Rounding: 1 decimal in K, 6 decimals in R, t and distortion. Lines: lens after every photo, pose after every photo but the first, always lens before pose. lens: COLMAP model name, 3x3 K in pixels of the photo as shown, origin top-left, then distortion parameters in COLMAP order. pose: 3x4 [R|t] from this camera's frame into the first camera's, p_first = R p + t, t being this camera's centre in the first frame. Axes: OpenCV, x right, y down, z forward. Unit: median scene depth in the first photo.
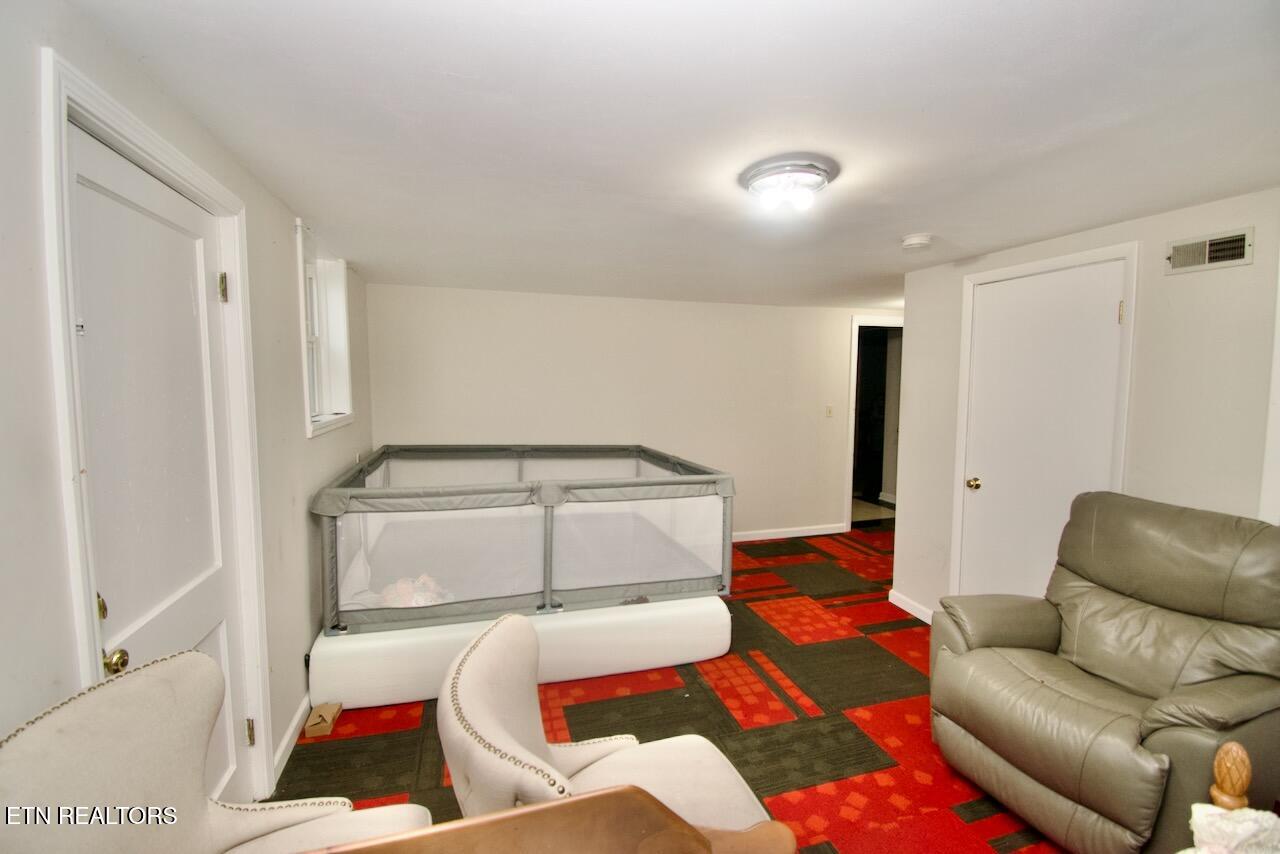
lens RADIAL K [[564.7, 0, 640.4], [0, 564.7, 422.7], [0, 0, 1]] dist [0.023196, -0.025818]
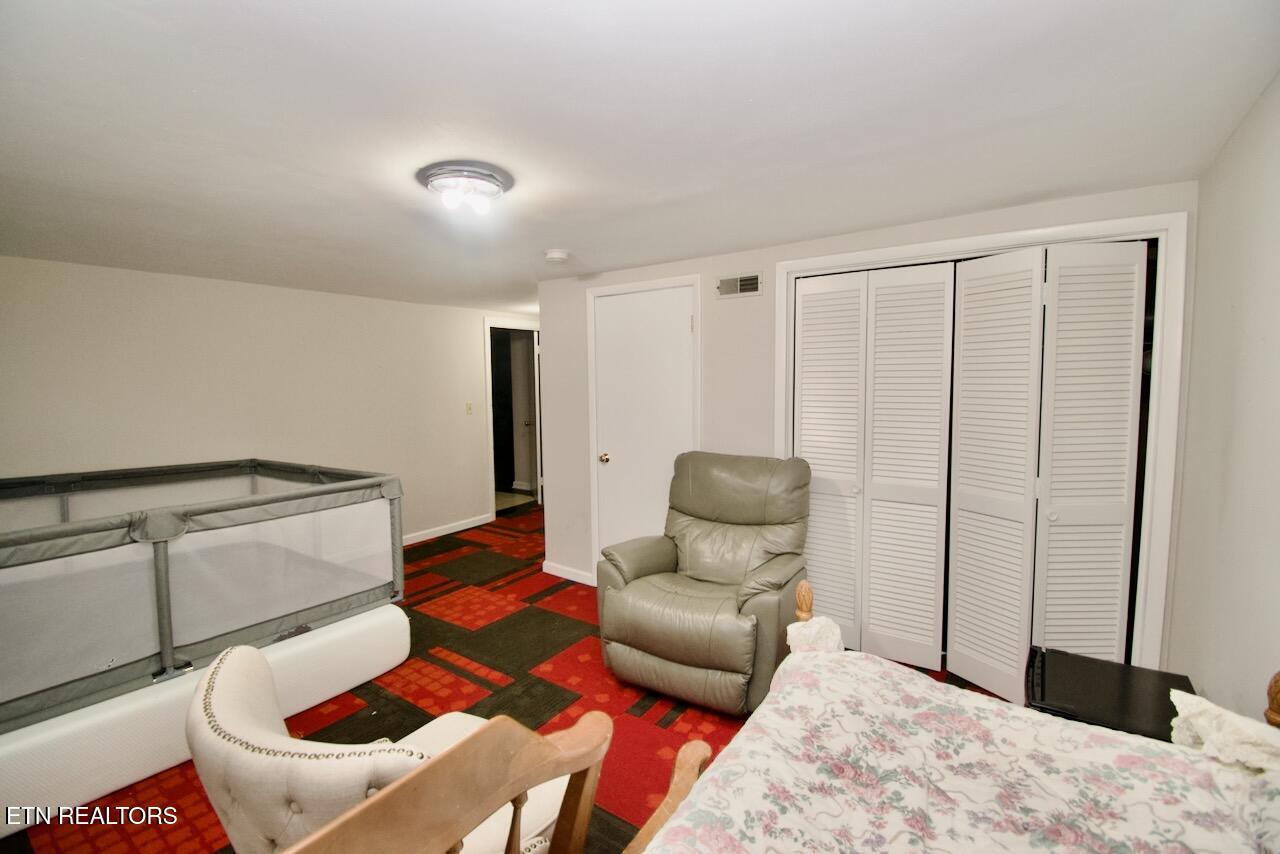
lens RADIAL K [[564.7, 0, 640.4], [0, 564.7, 422.7], [0, 0, 1]] dist [0.023196, -0.025818]
pose [[0.786146, -0.062970, 0.614825, -0.111414], [0.064936, 0.997706, 0.019154, 0.012806], [-0.614621, 0.024867, 0.788431, -0.019544]]
